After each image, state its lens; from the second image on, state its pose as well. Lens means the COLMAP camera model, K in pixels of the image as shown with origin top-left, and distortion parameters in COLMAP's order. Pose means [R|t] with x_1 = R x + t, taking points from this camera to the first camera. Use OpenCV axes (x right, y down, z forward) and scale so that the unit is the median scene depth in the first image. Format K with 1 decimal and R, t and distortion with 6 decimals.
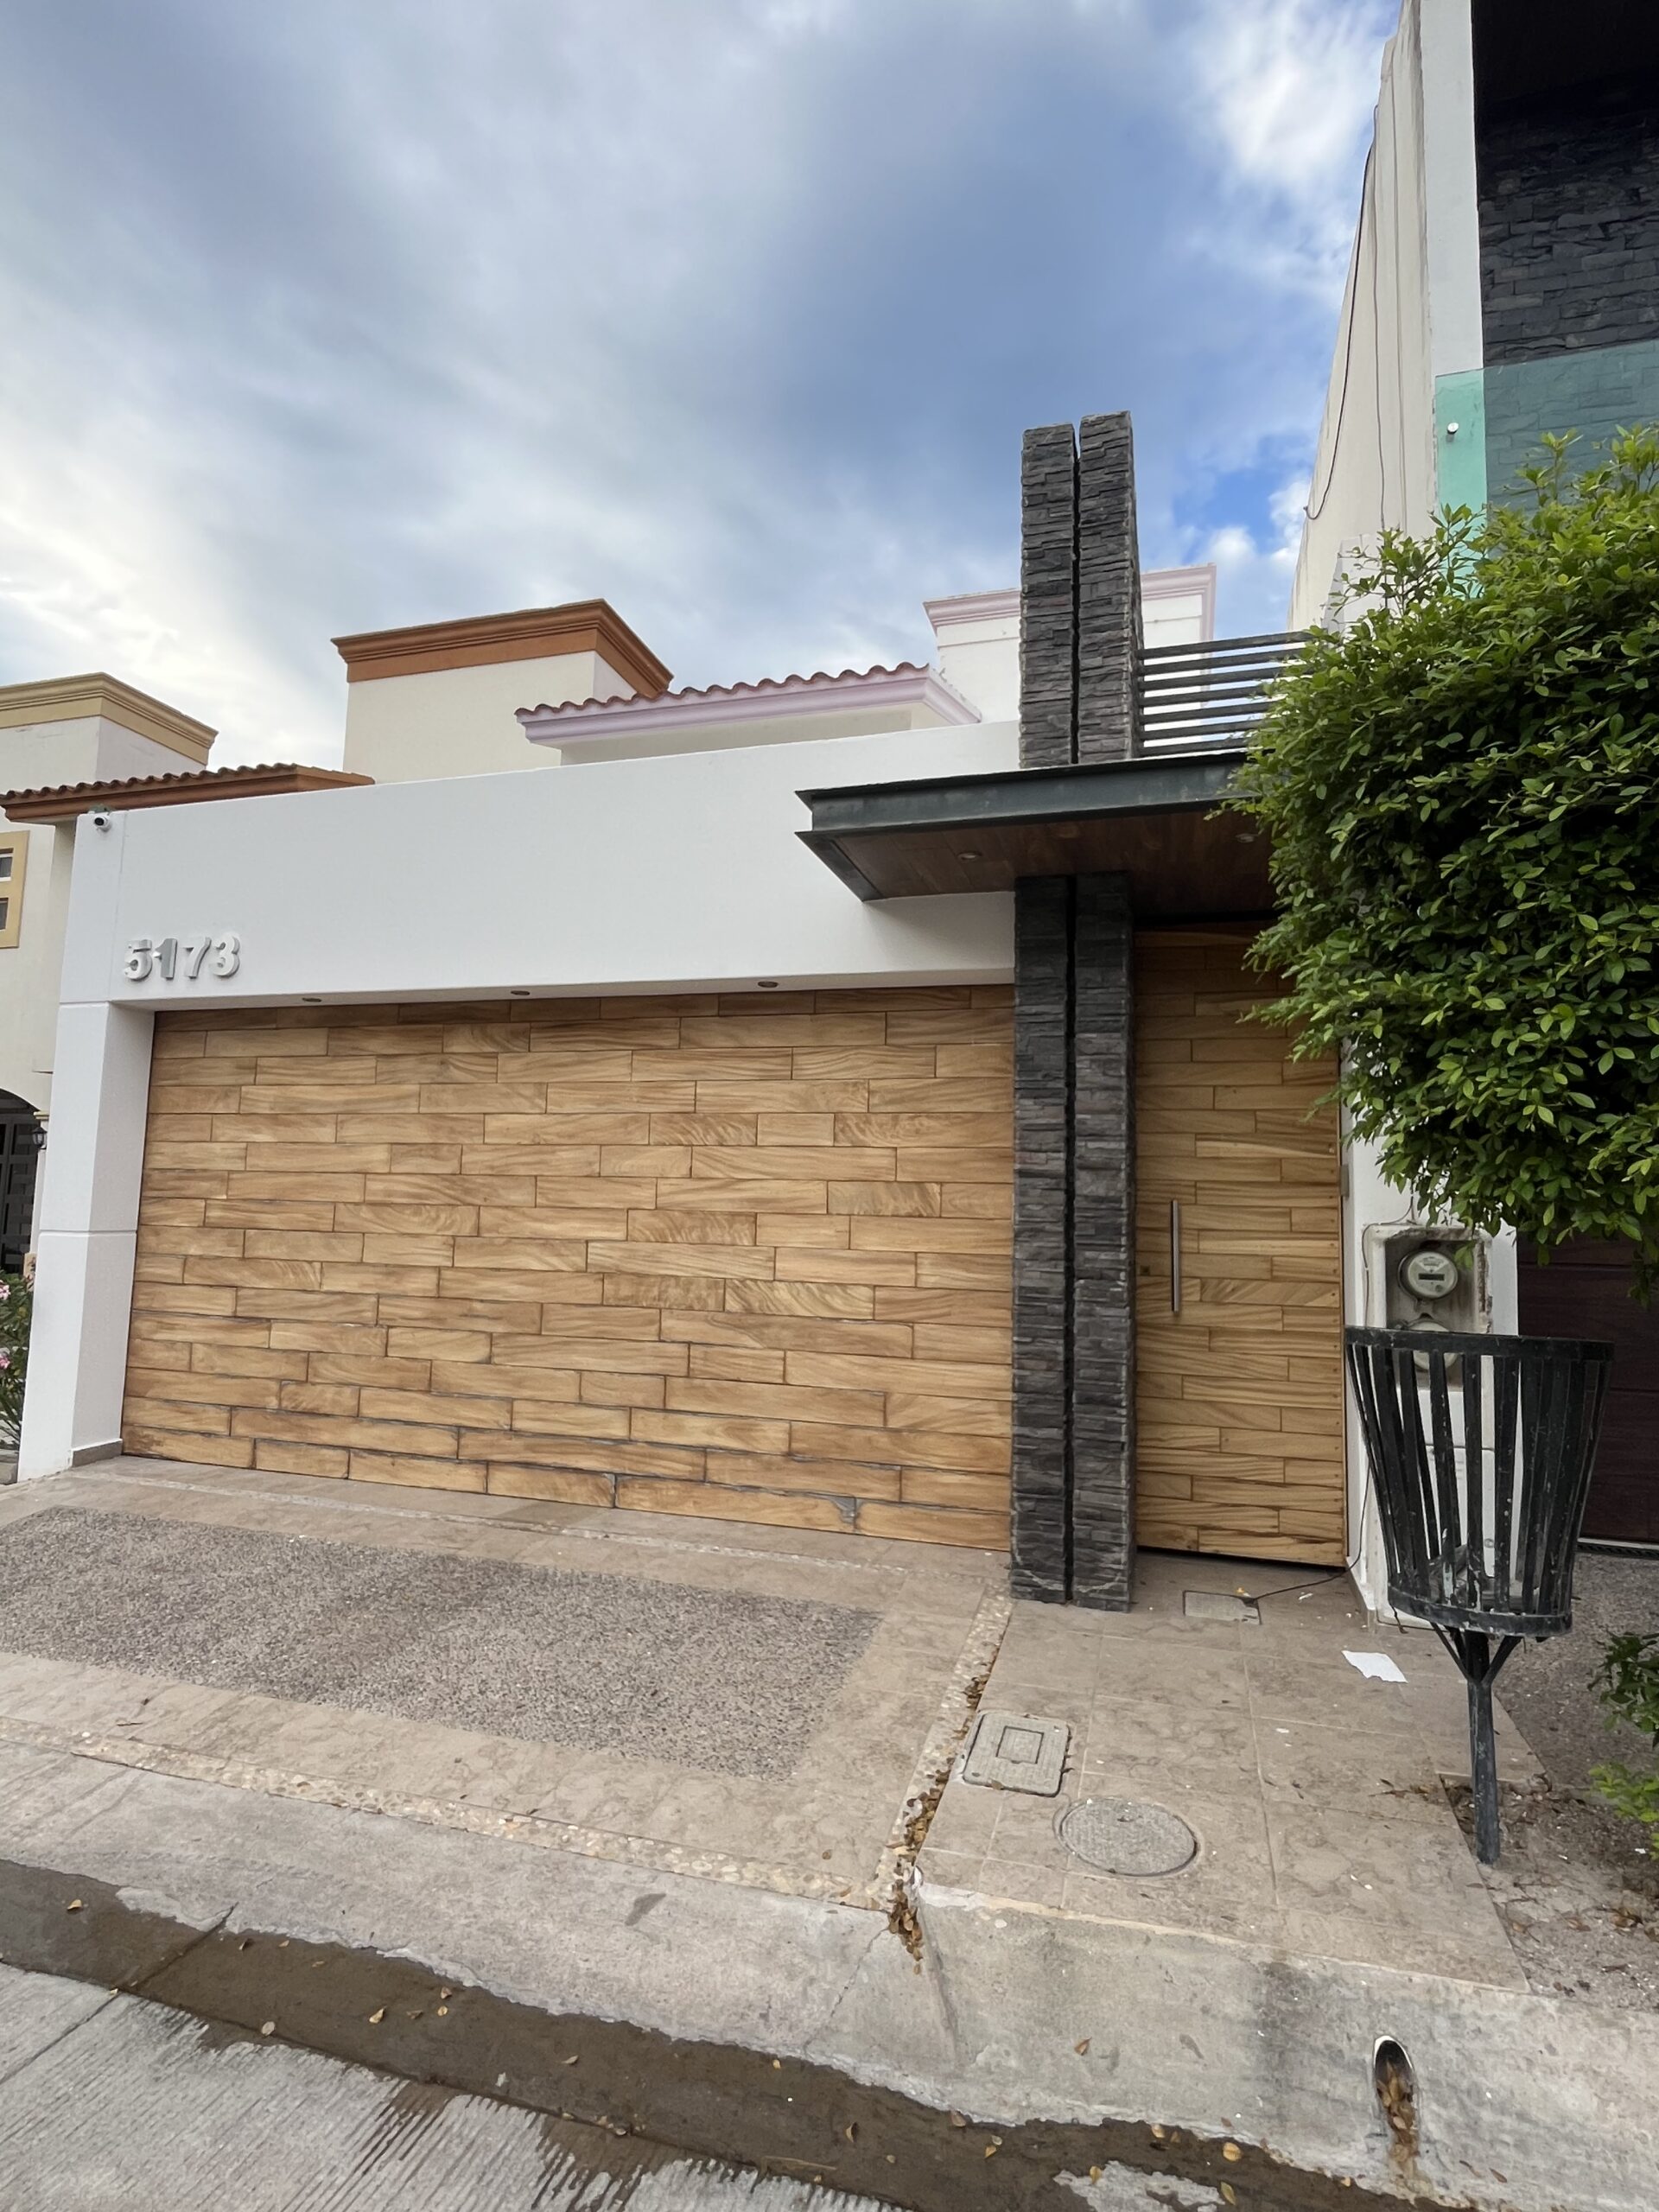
lens RADIAL K [[1127.1, 0, 835.9], [0, 1127.1, 1103.4], [0, 0, 1]] dist [-0.006880, 0.001195]
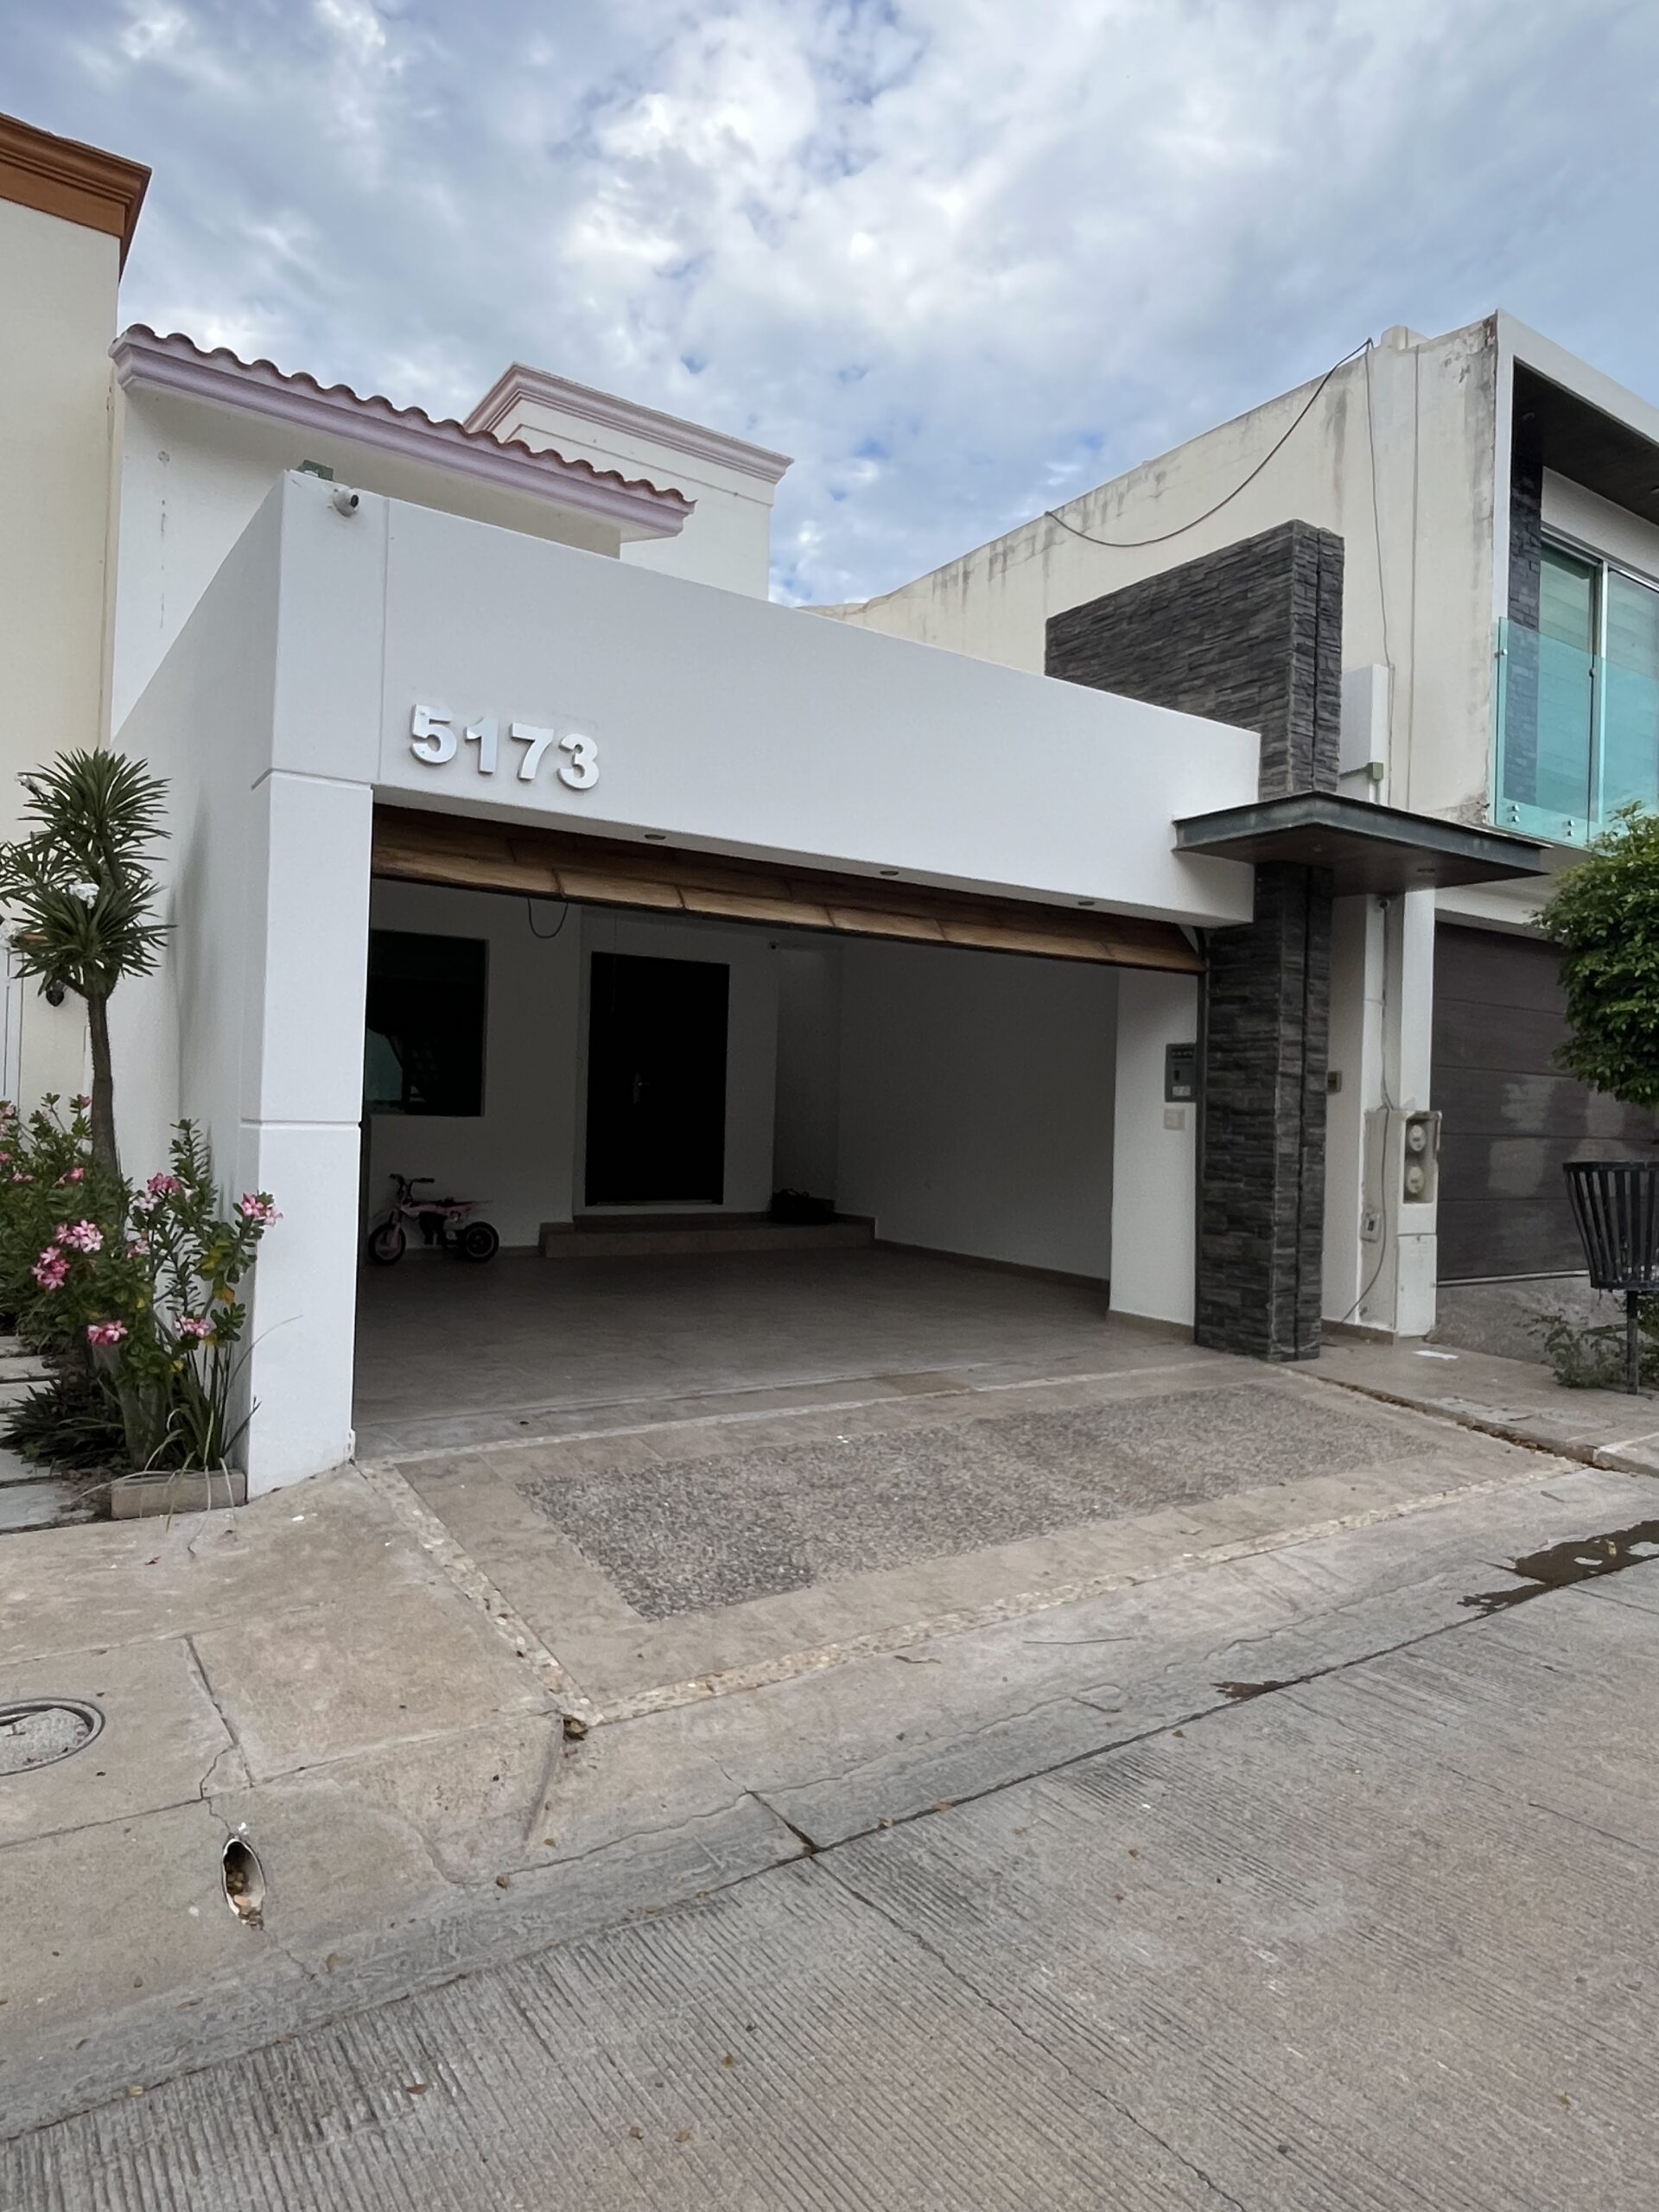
lens RADIAL K [[1363.2, 0, 817.7], [0, 1363.2, 1105.4], [0, 0, 1]] dist [-0.000219, -0.008340]
pose [[0.641322, 0.000318, 0.767271, -1.651006], [-0.084723, 0.993914, 0.070404, 0.032172], [-0.762580, -0.110157, 0.637446, 0.374949]]
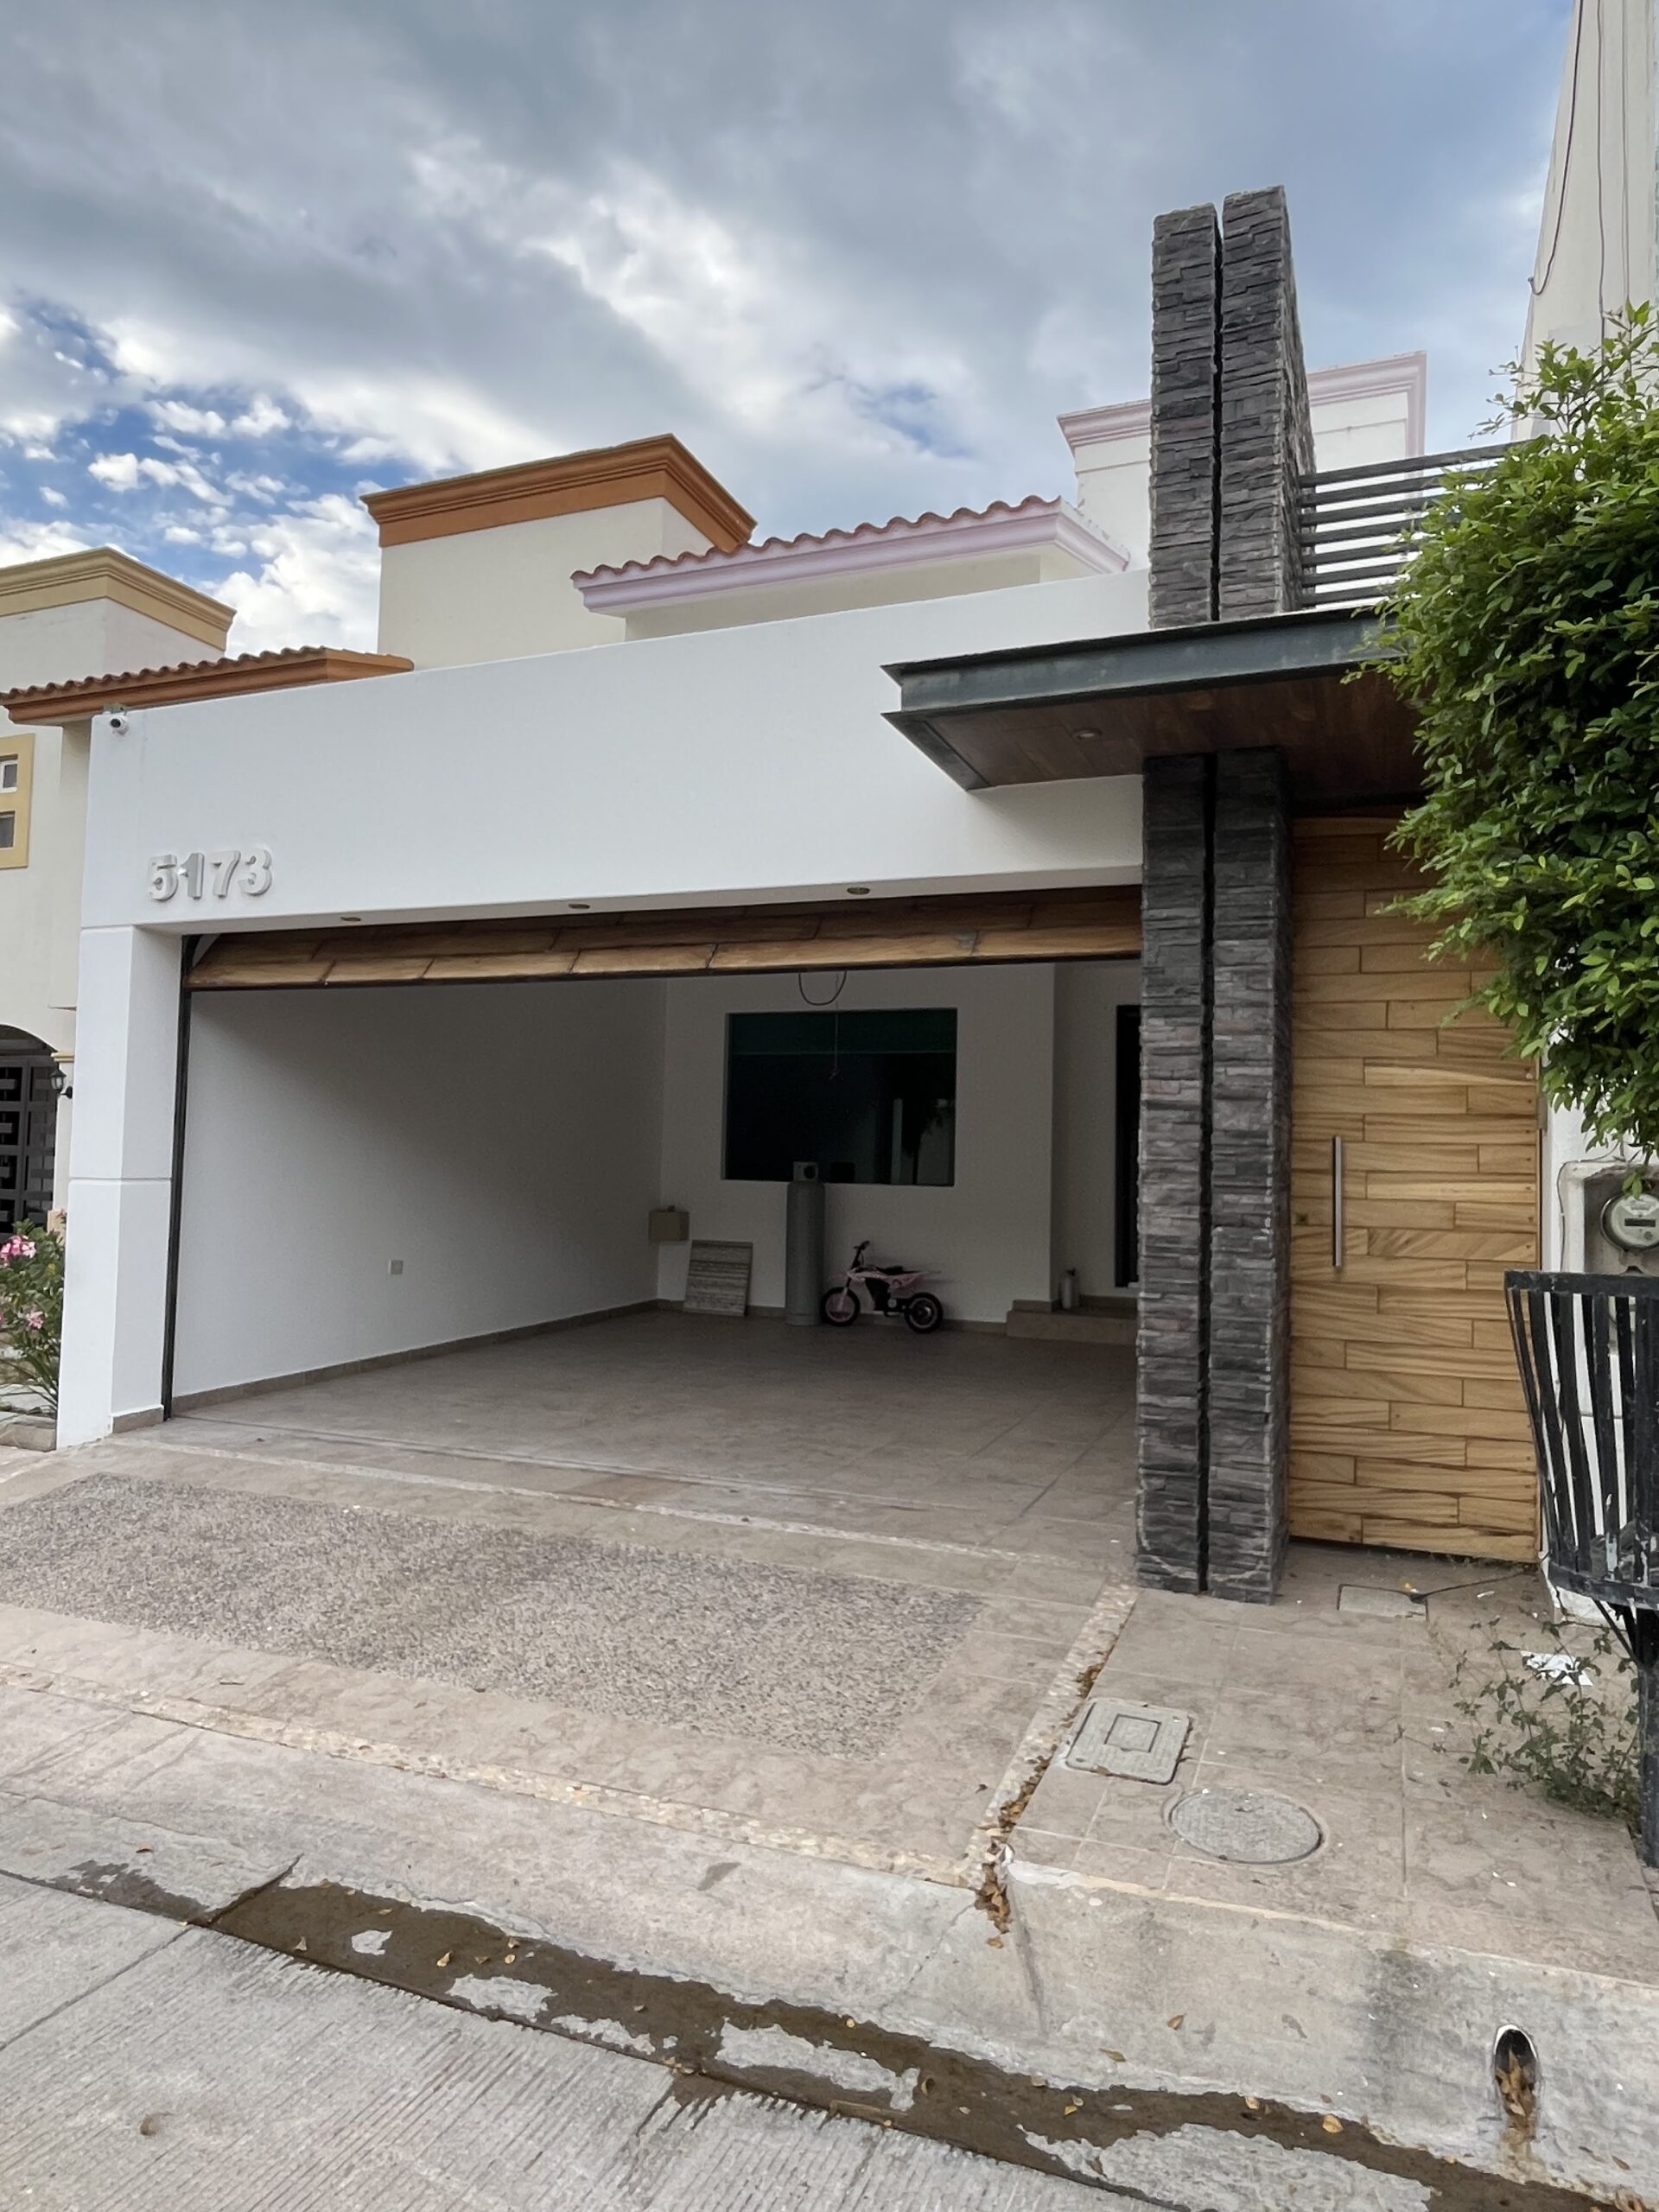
lens RADIAL K [[1363.2, 0, 845.5], [0, 1363.2, 1101.7], [0, 0, 1]] dist [-0.000219, -0.008340]
pose [[0.995993, -0.006365, -0.089201, 0.027488], [0.010525, 0.998875, 0.046248, 0.009858], [0.088806, -0.047002, 0.994939, -0.063615]]
